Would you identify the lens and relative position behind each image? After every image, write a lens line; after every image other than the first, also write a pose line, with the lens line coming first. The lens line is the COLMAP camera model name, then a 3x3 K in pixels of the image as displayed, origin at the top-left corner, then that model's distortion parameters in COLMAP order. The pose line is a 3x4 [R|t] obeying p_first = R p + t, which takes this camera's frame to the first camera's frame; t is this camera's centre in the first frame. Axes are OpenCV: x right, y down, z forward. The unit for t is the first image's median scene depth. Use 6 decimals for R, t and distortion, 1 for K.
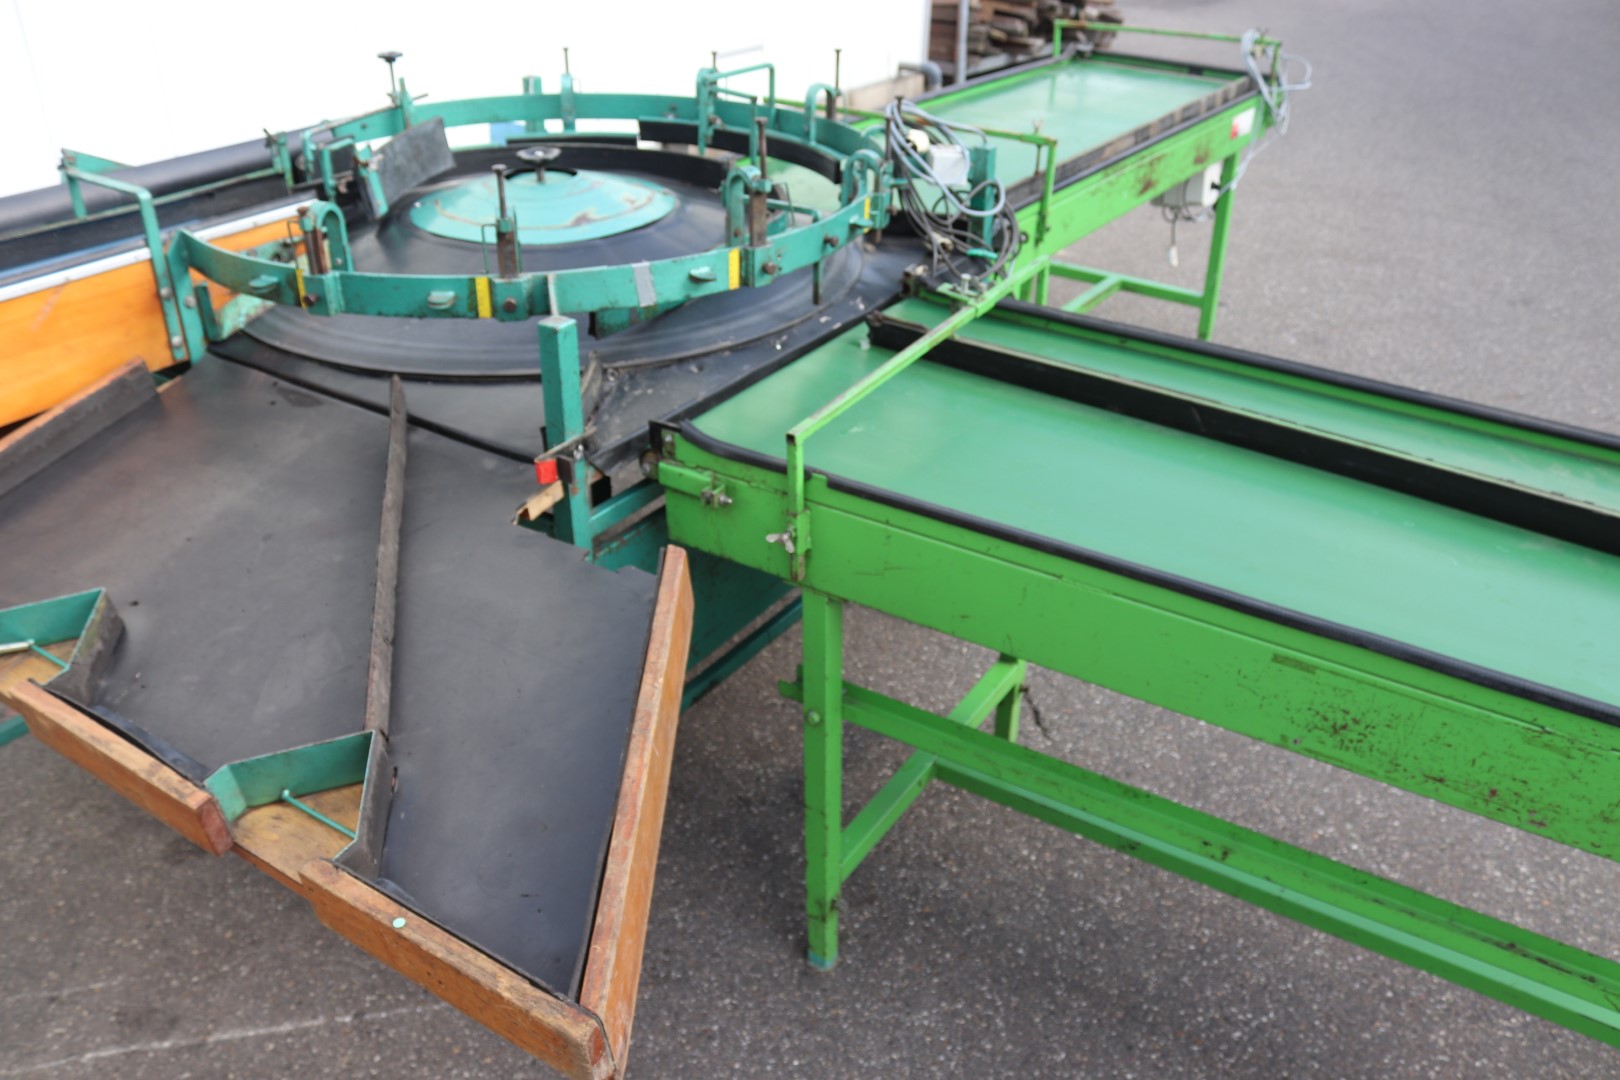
lens RADIAL K [[1365.3, 0, 844.8], [0, 1365.3, 564.0], [0, 0, 1]] dist [-0.163297, 0.153150]
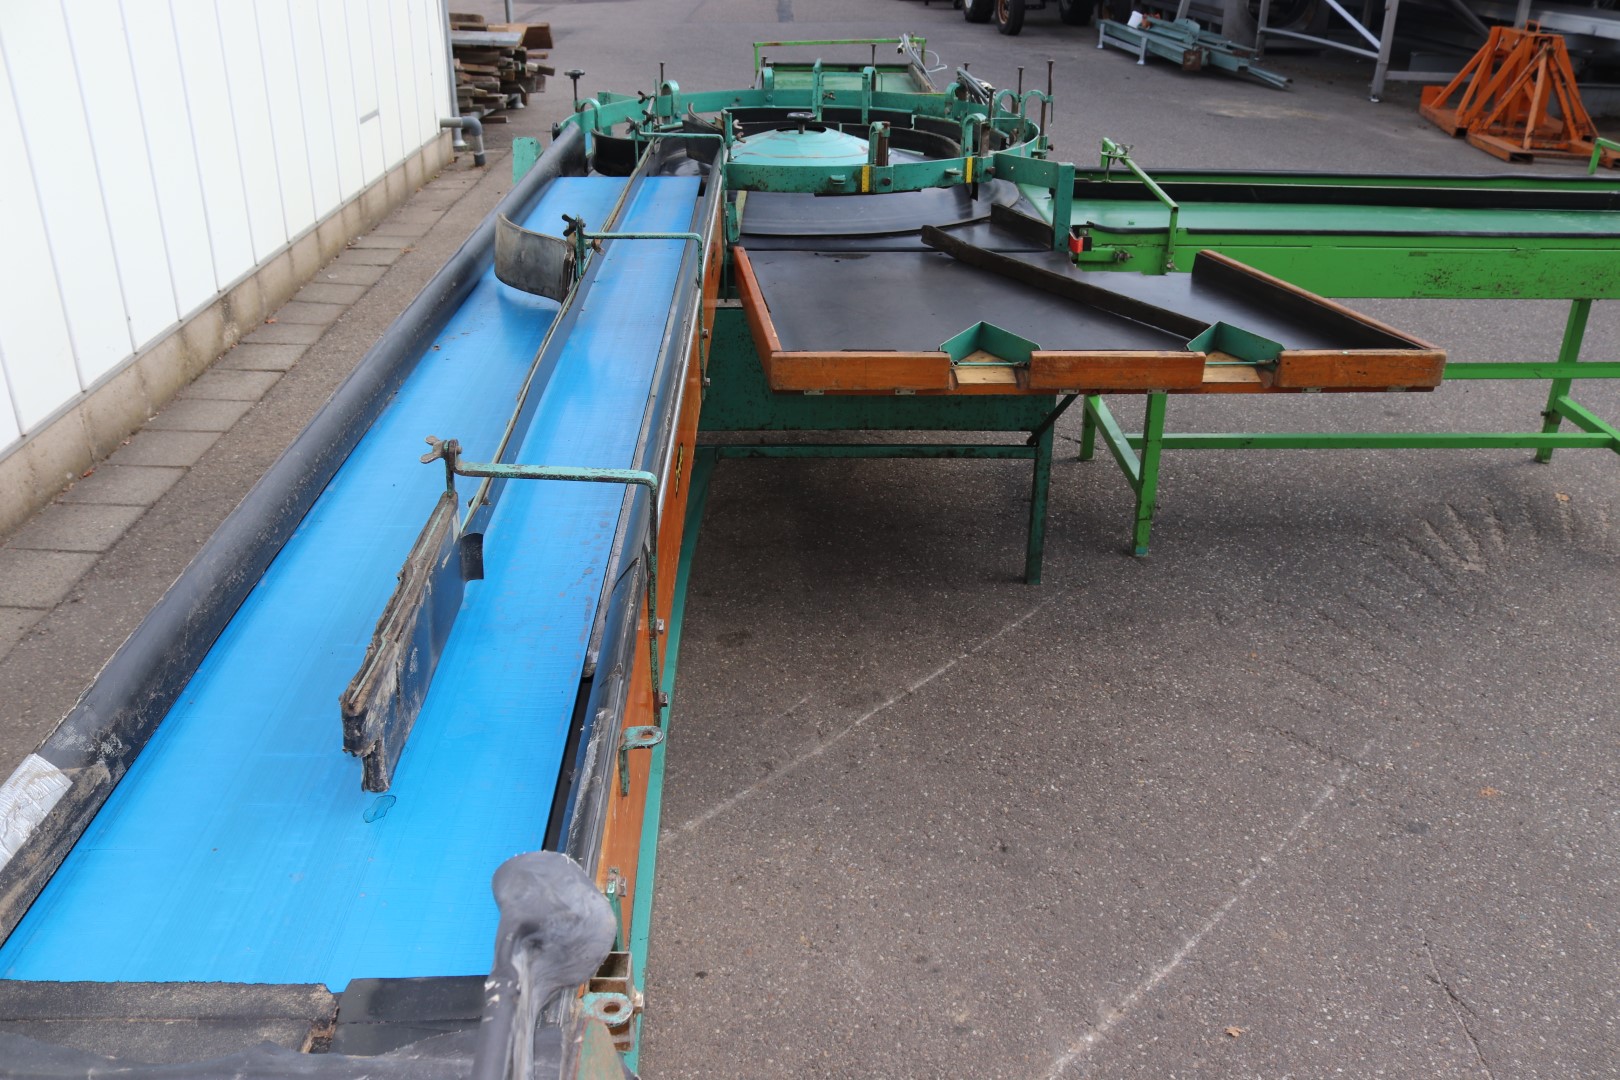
lens RADIAL K [[1365.3, 0, 844.8], [0, 1365.3, 564.0], [0, 0, 1]] dist [-0.163297, 0.153150]
pose [[0.817434, -0.271310, 0.508126, -1.749832], [0.295838, 0.954640, 0.033800, 0.212025], [-0.494248, 0.122694, 0.860619, -0.395398]]
